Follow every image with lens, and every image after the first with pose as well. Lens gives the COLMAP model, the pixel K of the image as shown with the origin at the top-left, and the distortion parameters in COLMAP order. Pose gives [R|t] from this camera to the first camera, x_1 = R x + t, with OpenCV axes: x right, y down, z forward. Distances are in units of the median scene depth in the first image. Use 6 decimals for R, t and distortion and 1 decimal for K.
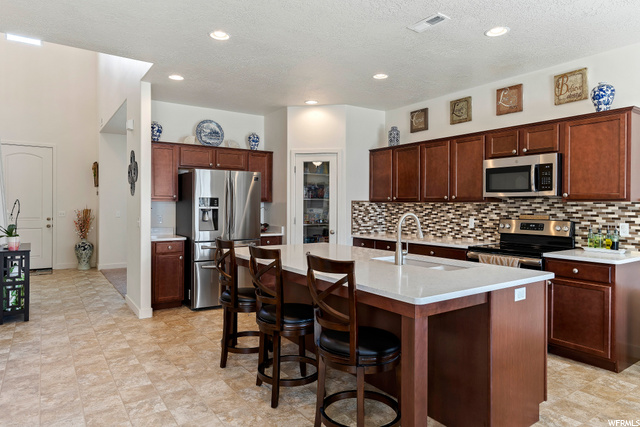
lens RADIAL K [[411.1, 0, 325.9], [0, 411.1, 218.4], [0, 0, 1]] dist [-0.029849, 0.007293]
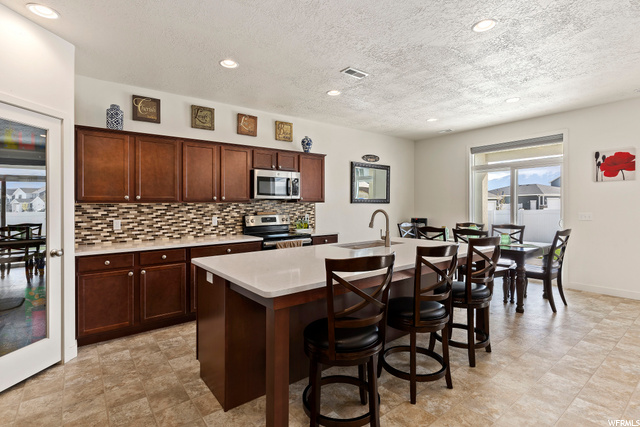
lens RADIAL K [[332.6, 0, 322.7], [0, 332.6, 203.4], [0, 0, 1]] dist [0.022388, 0.003096]
pose [[-0.091544, -0.001182, 0.995800, -0.581277], [0.035672, 0.999354, 0.004465, -0.030623], [-0.995162, 0.035931, -0.091443, 0.779061]]
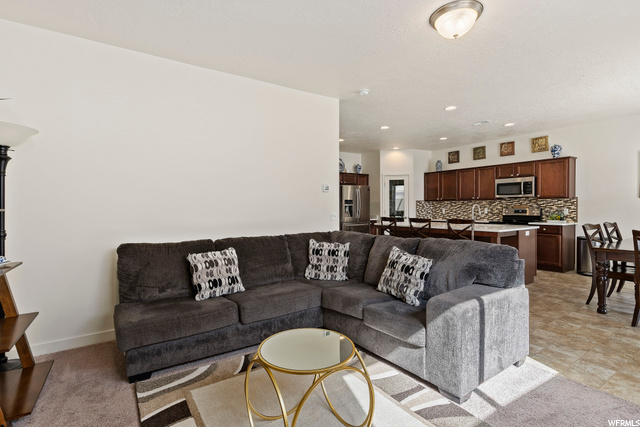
lens RADIAL K [[332.6, 0, 323.2], [0, 332.6, 217.5], [0, 0, 1]] dist [0.022388, 0.003096]
pose [[0.999897, -0.014329, 0.000336, -0.417394], [0.014328, 0.999893, 0.003063, 0.026048], [-0.000380, -0.003058, 0.999995, -0.589474]]
